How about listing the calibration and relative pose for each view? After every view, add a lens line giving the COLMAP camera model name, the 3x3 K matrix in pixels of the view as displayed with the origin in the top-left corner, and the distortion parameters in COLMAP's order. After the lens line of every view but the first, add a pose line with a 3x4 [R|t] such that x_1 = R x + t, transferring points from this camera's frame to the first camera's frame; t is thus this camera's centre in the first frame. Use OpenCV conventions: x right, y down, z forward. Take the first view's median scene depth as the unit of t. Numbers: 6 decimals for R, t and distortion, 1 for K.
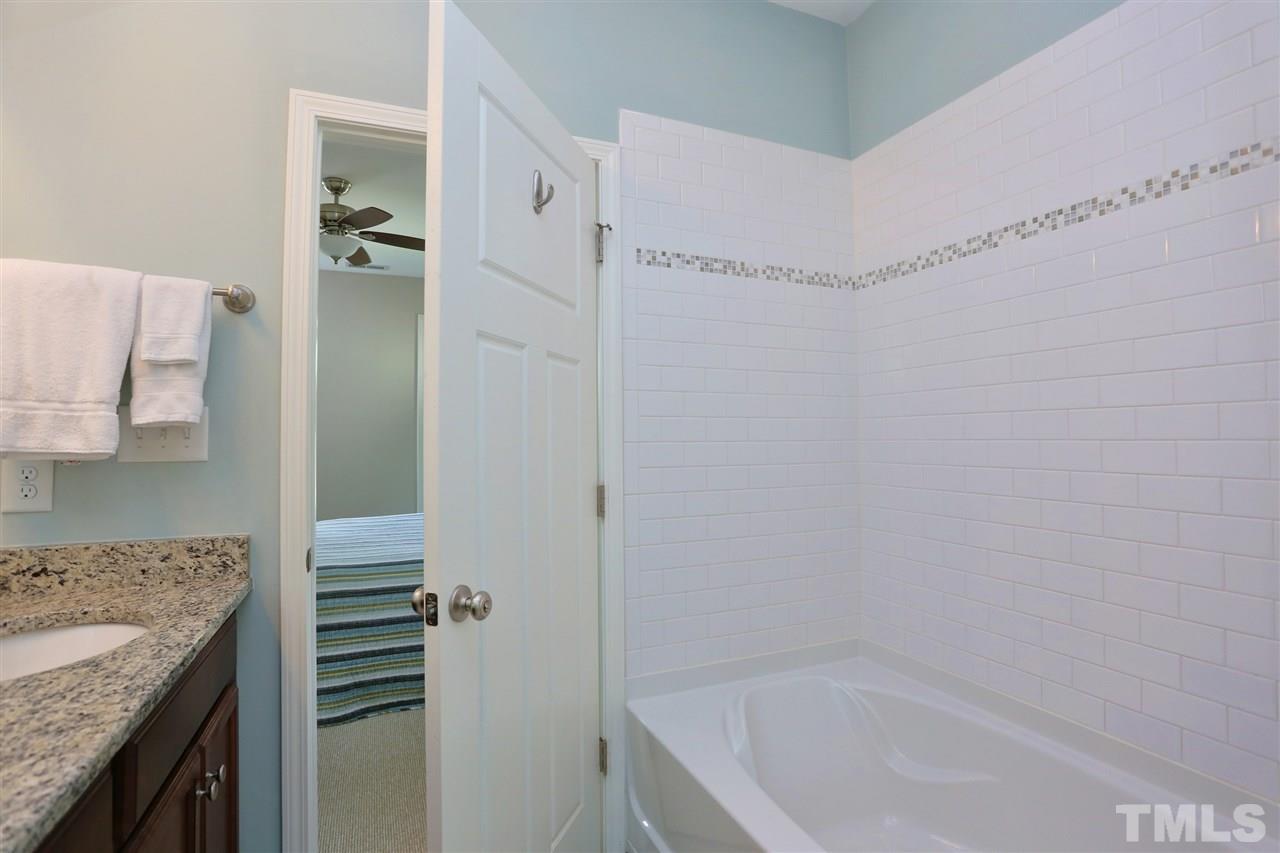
lens RADIAL K [[624.3, 0, 641.6], [0, 624.3, 416.4], [0, 0, 1]] dist [-0.077002, 0.032927]
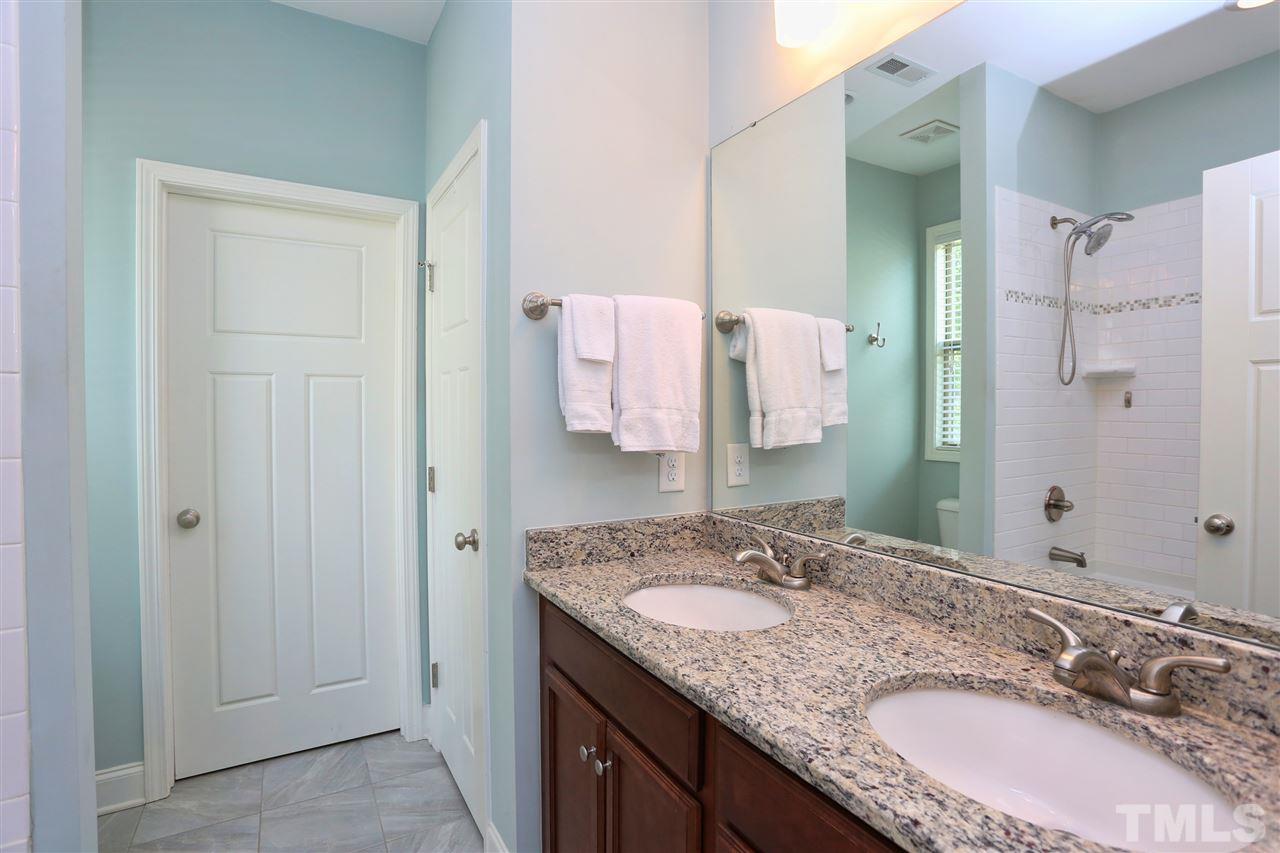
lens RADIAL K [[624.3, 0, 641.6], [0, 624.3, 416.4], [0, 0, 1]] dist [-0.077002, 0.032927]
pose [[-0.992485, 0.009057, -0.122030, -0.566908], [0.010678, 0.999863, -0.012634, -0.036931], [0.121899, -0.013842, -0.992446, 2.105837]]
